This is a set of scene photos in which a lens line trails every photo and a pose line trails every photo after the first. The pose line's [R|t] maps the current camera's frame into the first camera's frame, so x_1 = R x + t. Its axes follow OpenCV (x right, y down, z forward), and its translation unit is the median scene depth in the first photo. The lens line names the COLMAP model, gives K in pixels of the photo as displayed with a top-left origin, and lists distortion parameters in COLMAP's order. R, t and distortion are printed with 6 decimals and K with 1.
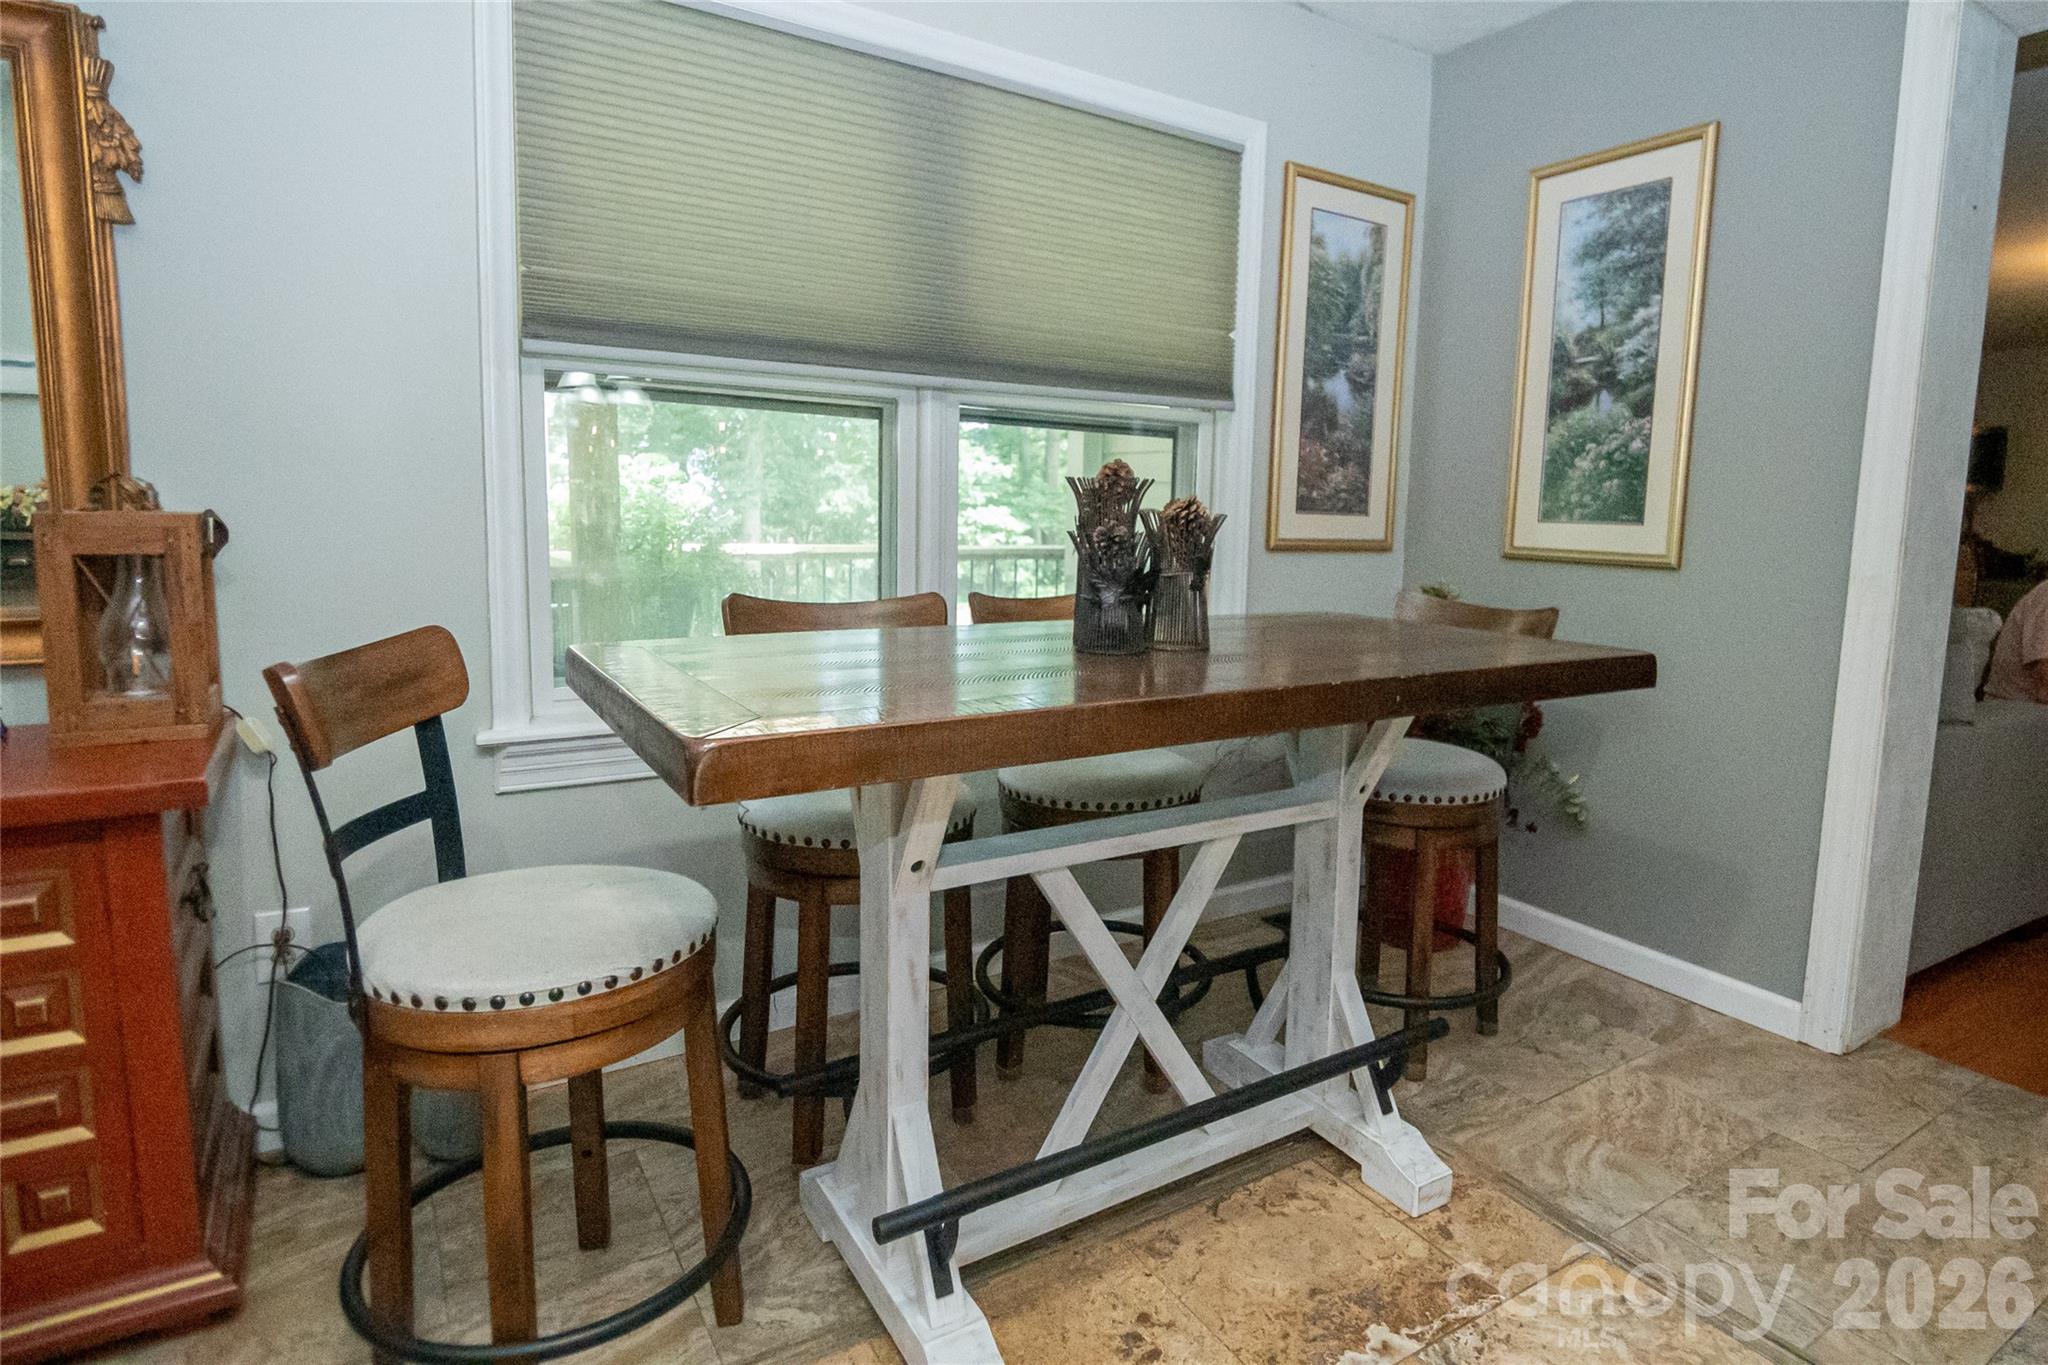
lens RADIAL K [[1076.9, 0, 1106.5], [0, 1076.9, 631.8], [0, 0, 1]] dist [0.011257, -0.024287]
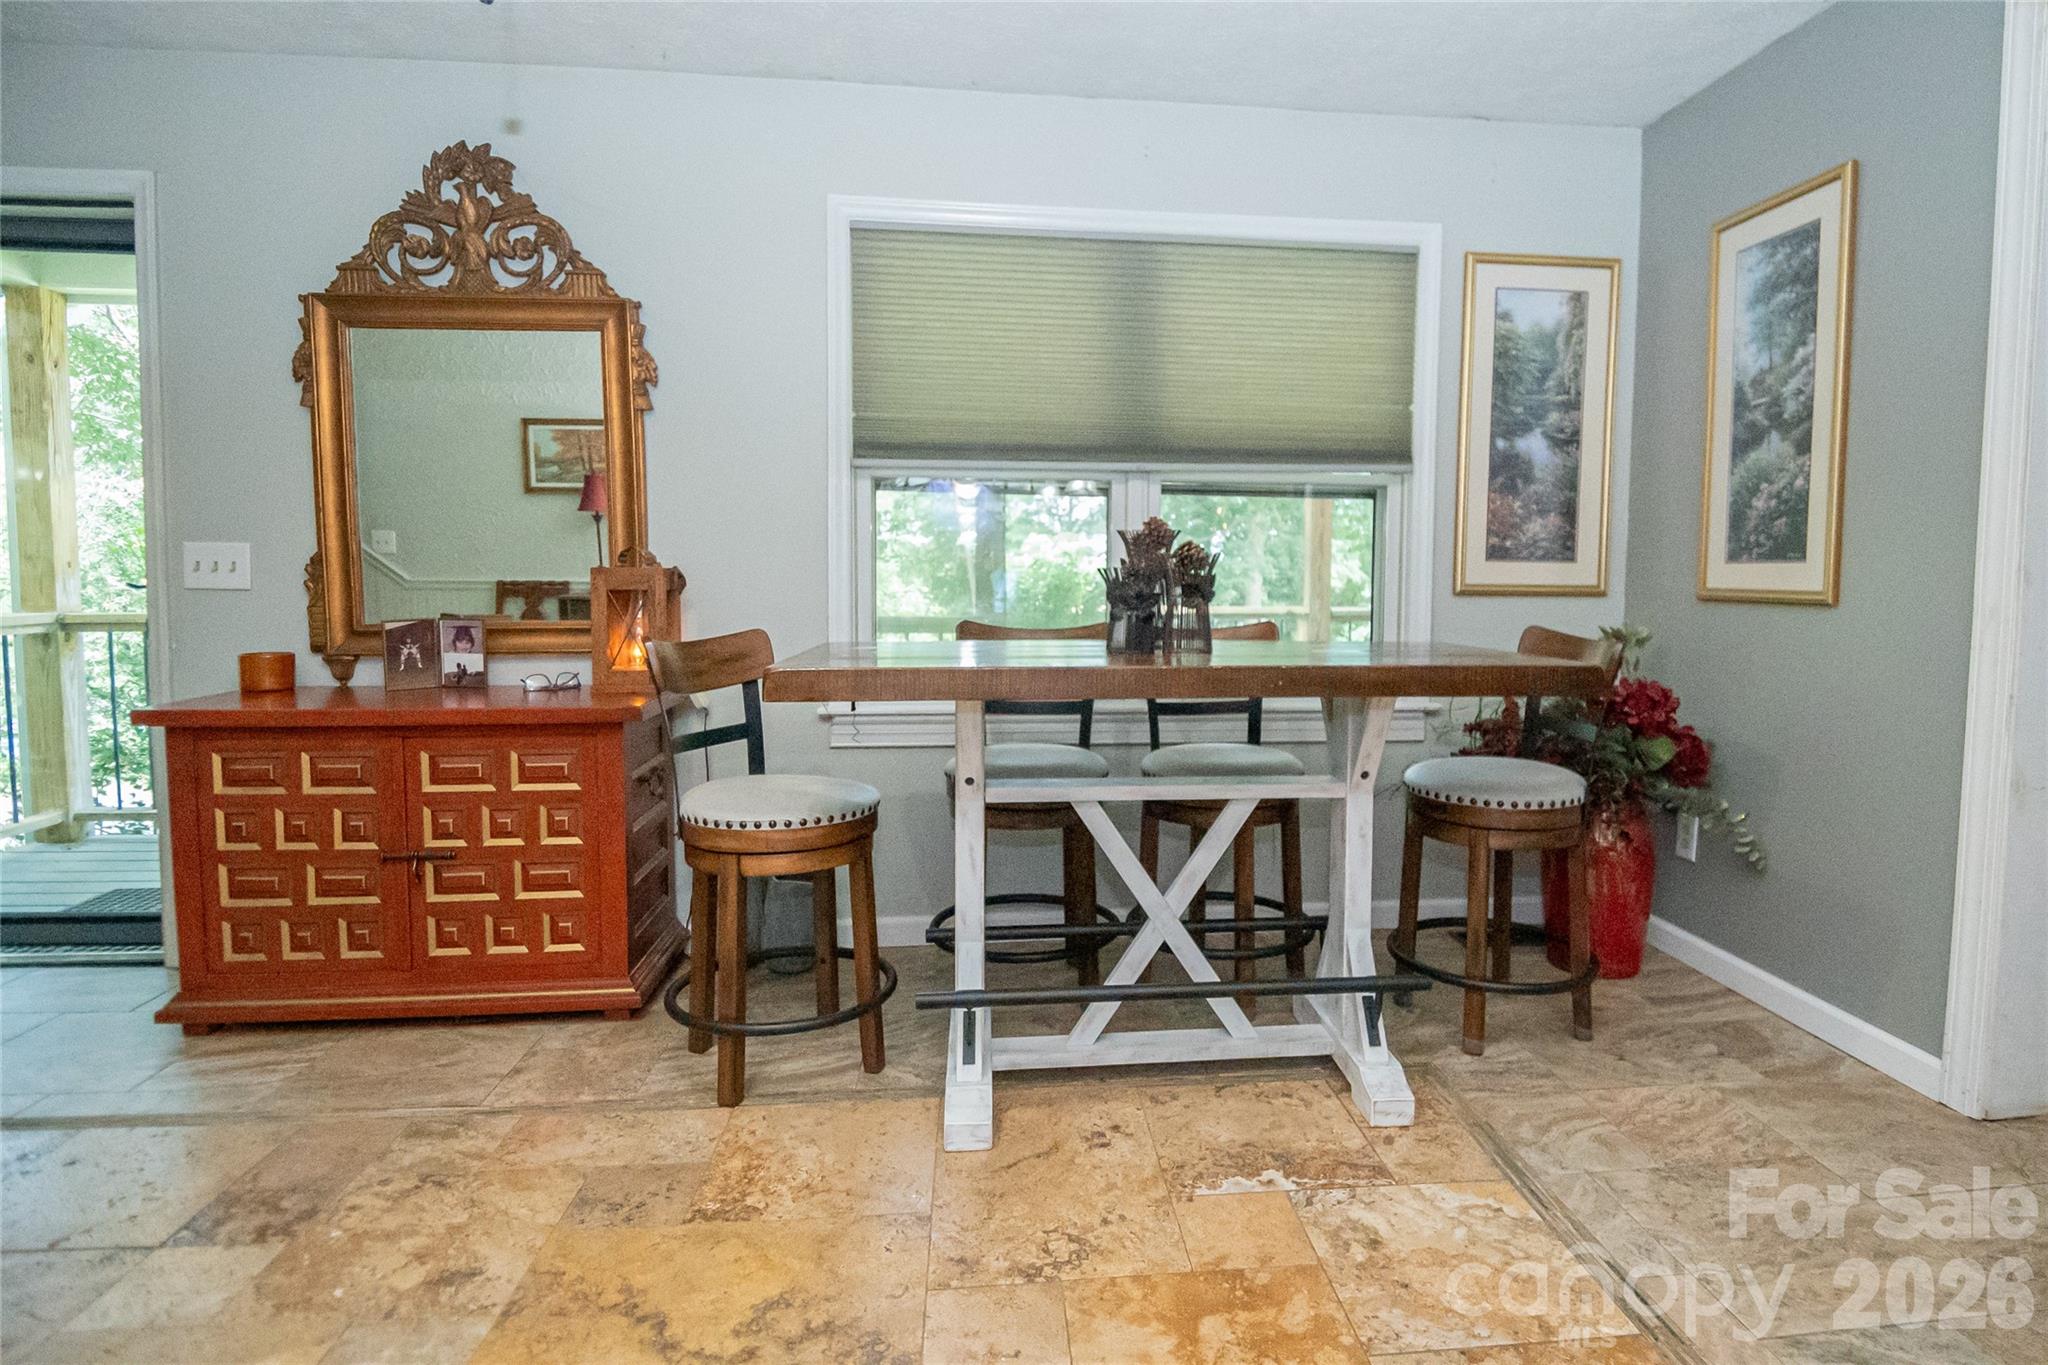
lens RADIAL K [[1076.9, 0, 1106.5], [0, 1076.9, 631.8], [0, 0, 1]] dist [0.011257, -0.024287]
pose [[0.894816, 0.003338, -0.446423, 0.353086], [-0.034231, 0.997541, -0.061156, 0.046220], [0.445121, 0.070005, 0.892730, -0.159927]]
